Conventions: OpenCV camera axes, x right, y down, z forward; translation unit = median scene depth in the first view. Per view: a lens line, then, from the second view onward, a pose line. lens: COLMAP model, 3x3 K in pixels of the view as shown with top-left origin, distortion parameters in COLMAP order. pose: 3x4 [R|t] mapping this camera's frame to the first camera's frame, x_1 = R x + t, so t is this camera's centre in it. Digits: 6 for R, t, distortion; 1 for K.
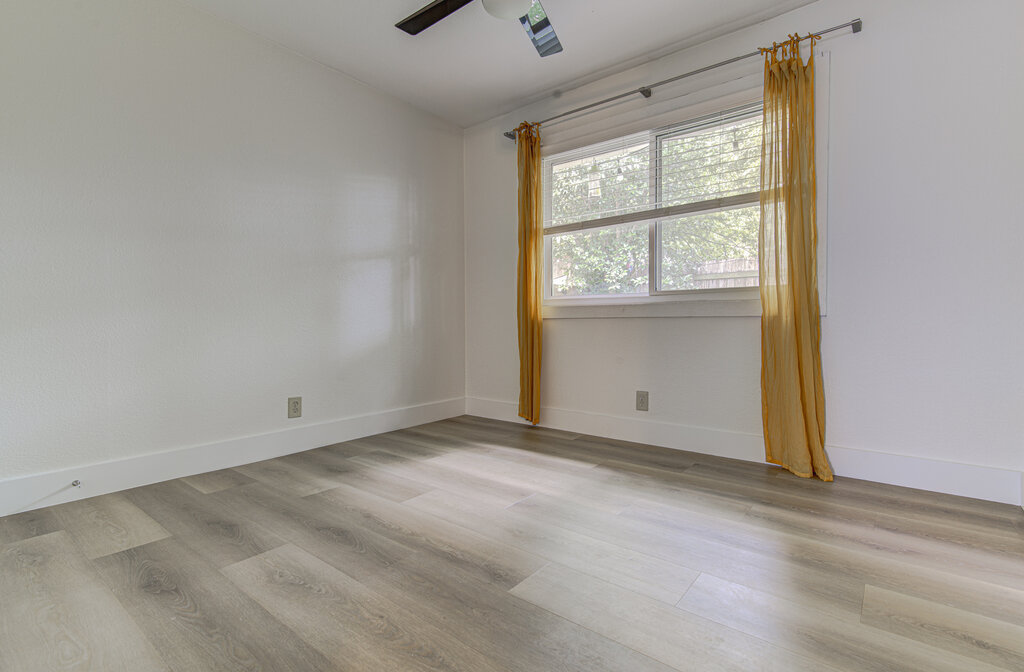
lens RADIAL K [[473.5, 0, 512.0], [0, 473.5, 336.0], [0, 0, 1]] dist [0.009964, 0.000469]
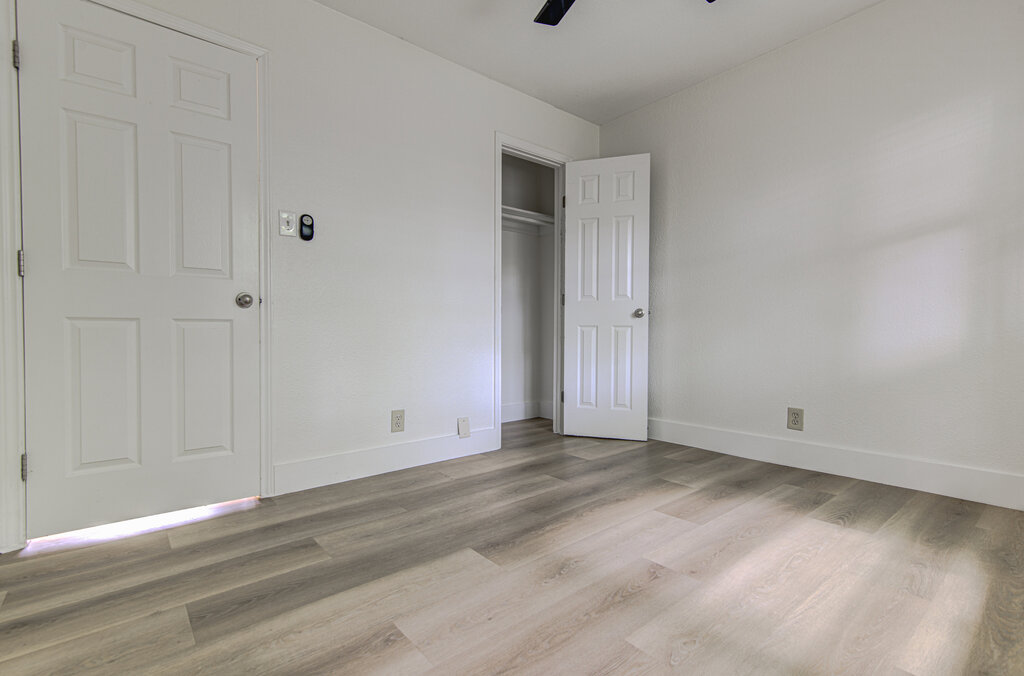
lens RADIAL K [[476.0, 0, 512.0], [0, 476.0, 338.0], [0, 0, 1]] dist [0.000075, -0.000024]
pose [[-0.180916, 0.022339, -0.983245, 0.710876], [-0.024209, 0.999338, 0.027159, -0.023340], [0.983201, 0.028717, -0.180255, 0.798393]]
